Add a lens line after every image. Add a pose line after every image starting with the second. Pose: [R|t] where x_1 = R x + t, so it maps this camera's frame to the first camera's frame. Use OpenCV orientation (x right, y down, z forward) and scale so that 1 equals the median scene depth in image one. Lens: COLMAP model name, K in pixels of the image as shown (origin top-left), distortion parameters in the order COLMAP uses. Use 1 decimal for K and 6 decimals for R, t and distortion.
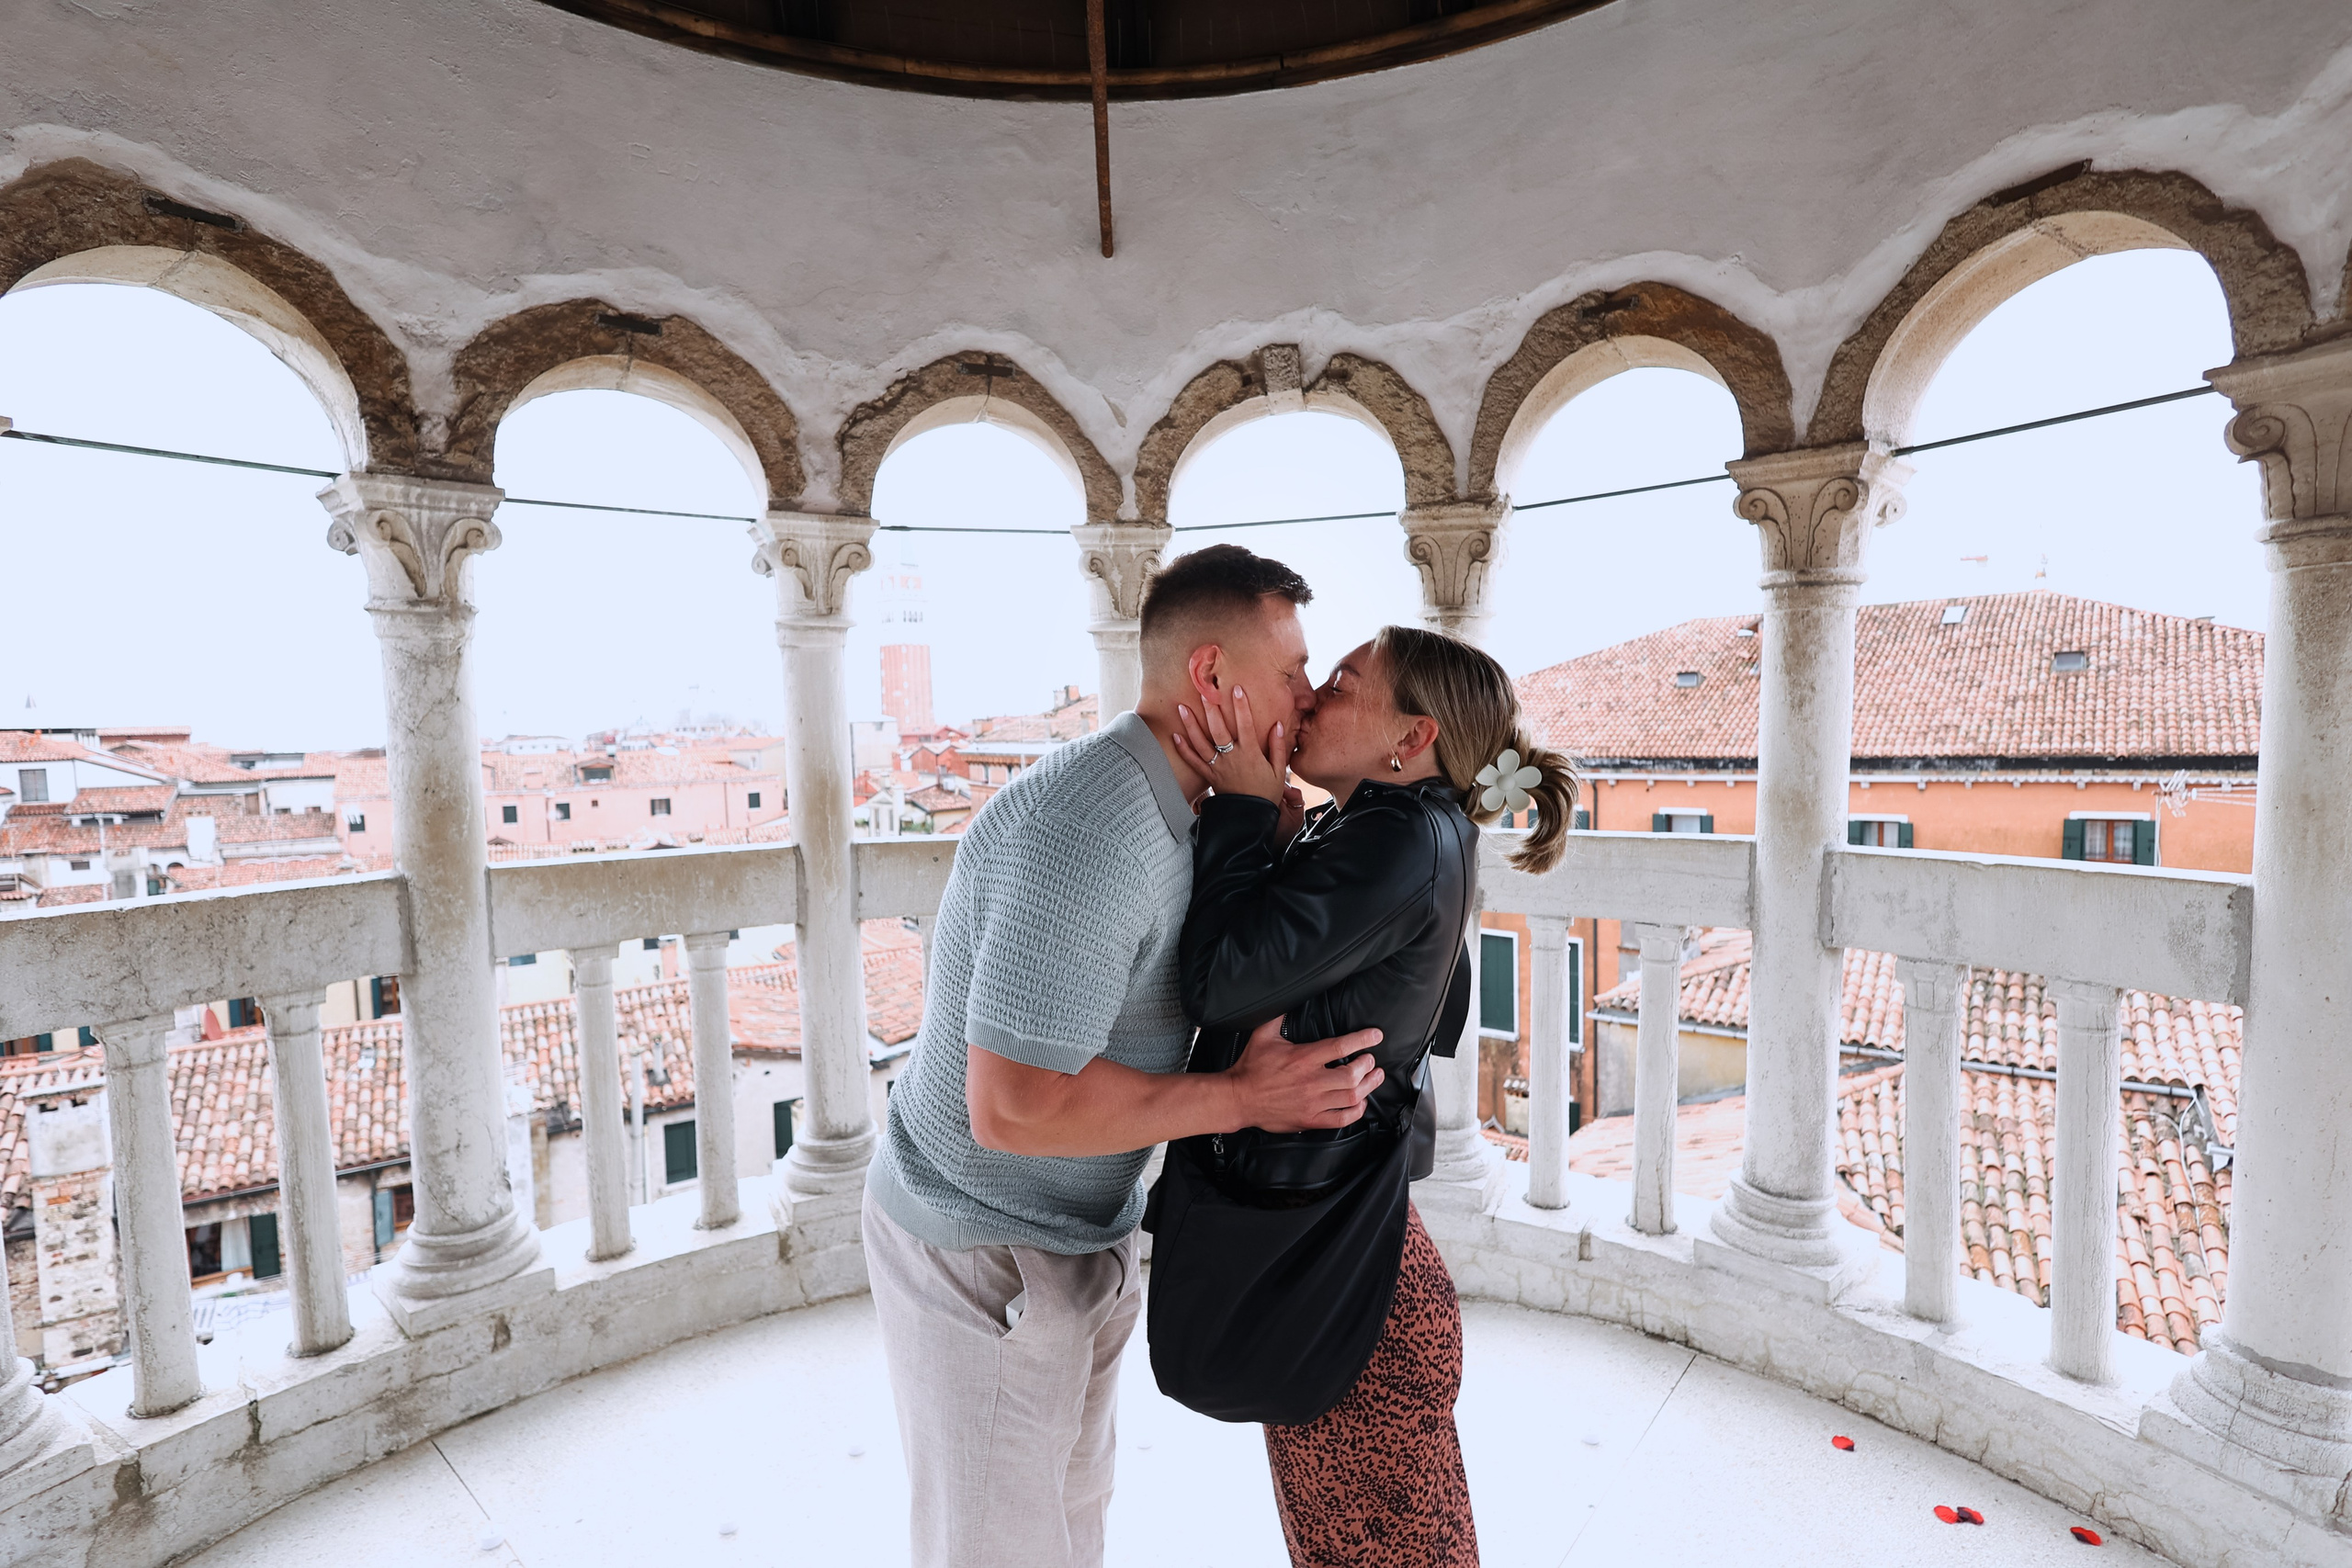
lens RADIAL K [[1095.0, 0, 1178.8], [0, 1095.0, 793.6], [0, 0, 1]] dist [-0.006423, 0.001858]
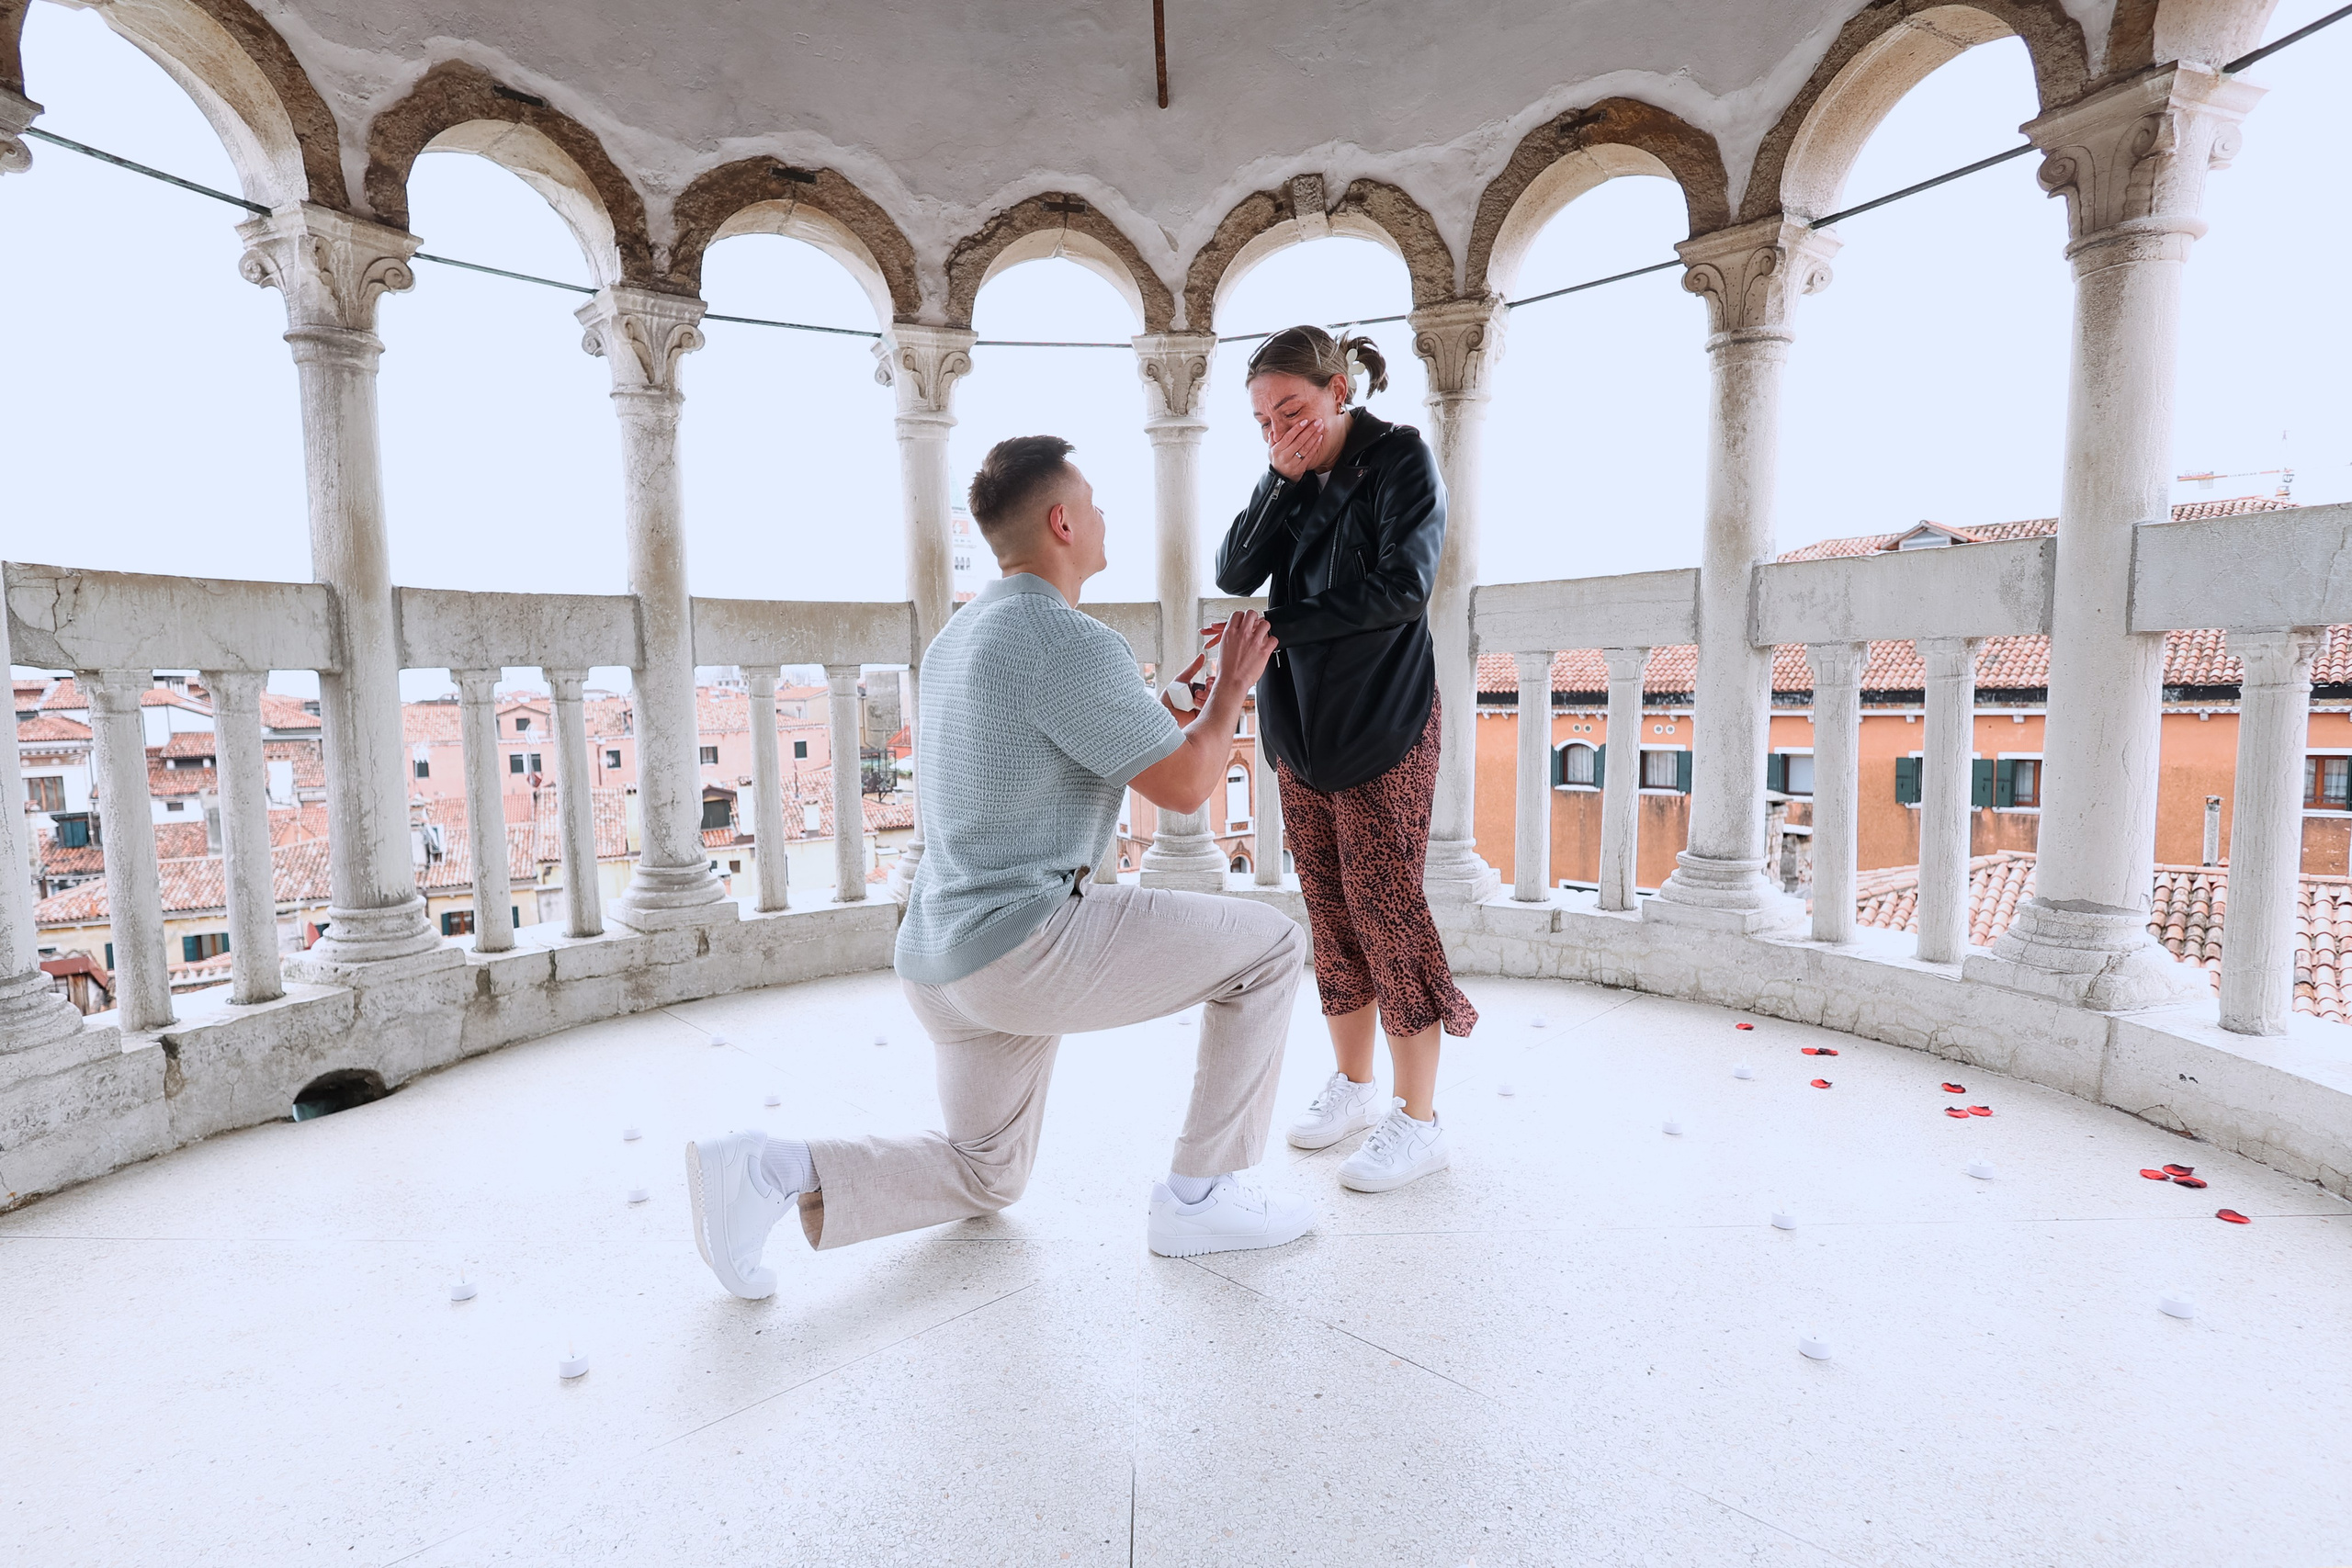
lens RADIAL K [[1184.4, 0, 1106.3], [0, 1184.4, 784.5], [0, 0, 1]] dist [-0.006176, 0.002081]
pose [[0.993474, 0.008527, -0.113743, 0.028784], [-0.005635, 0.999653, 0.025719, 0.234042], [0.113923, -0.024910, 0.993177, -0.338914]]
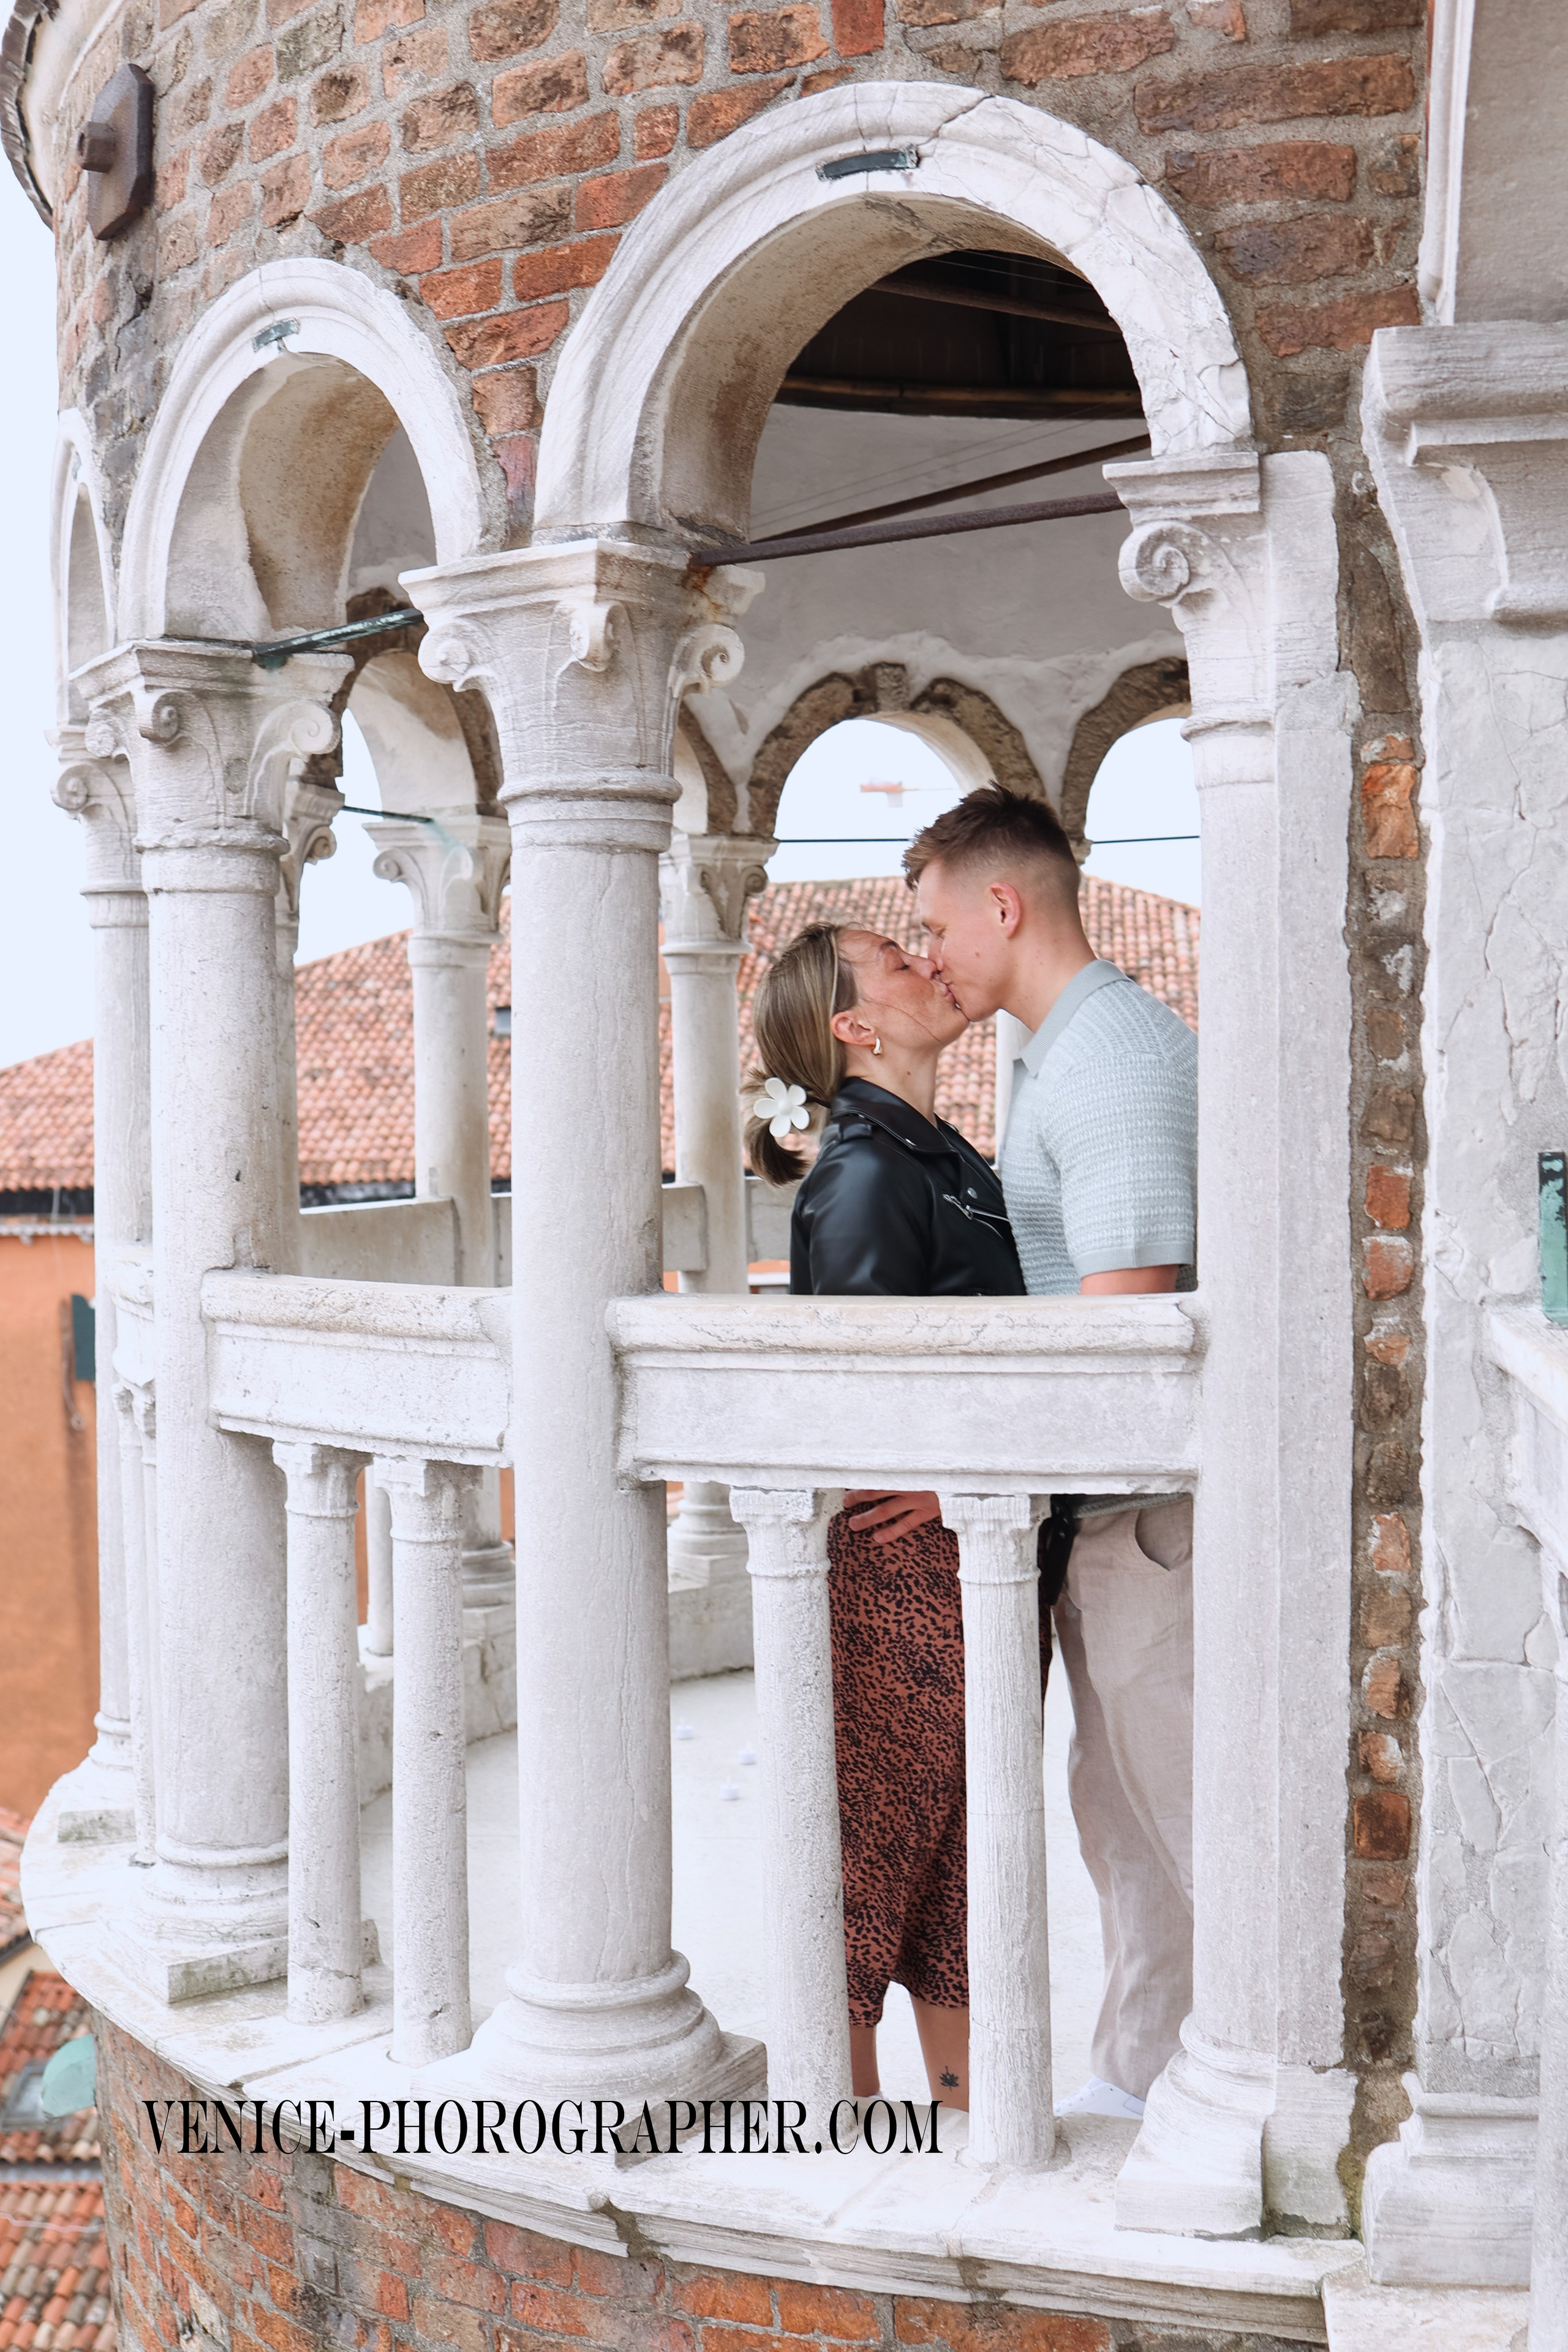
lens RADIAL K [[2731.8, 0, 808.3], [0, 2731.8, 1199.1], [0, 0, 1]] dist [-0.083112, 0.000000]
pose [[0.824601, -0.029223, 0.564960, -1.400220], [0.050426, 0.998486, -0.021954, 0.115025], [-0.563463, 0.046592, 0.824826, -0.960159]]
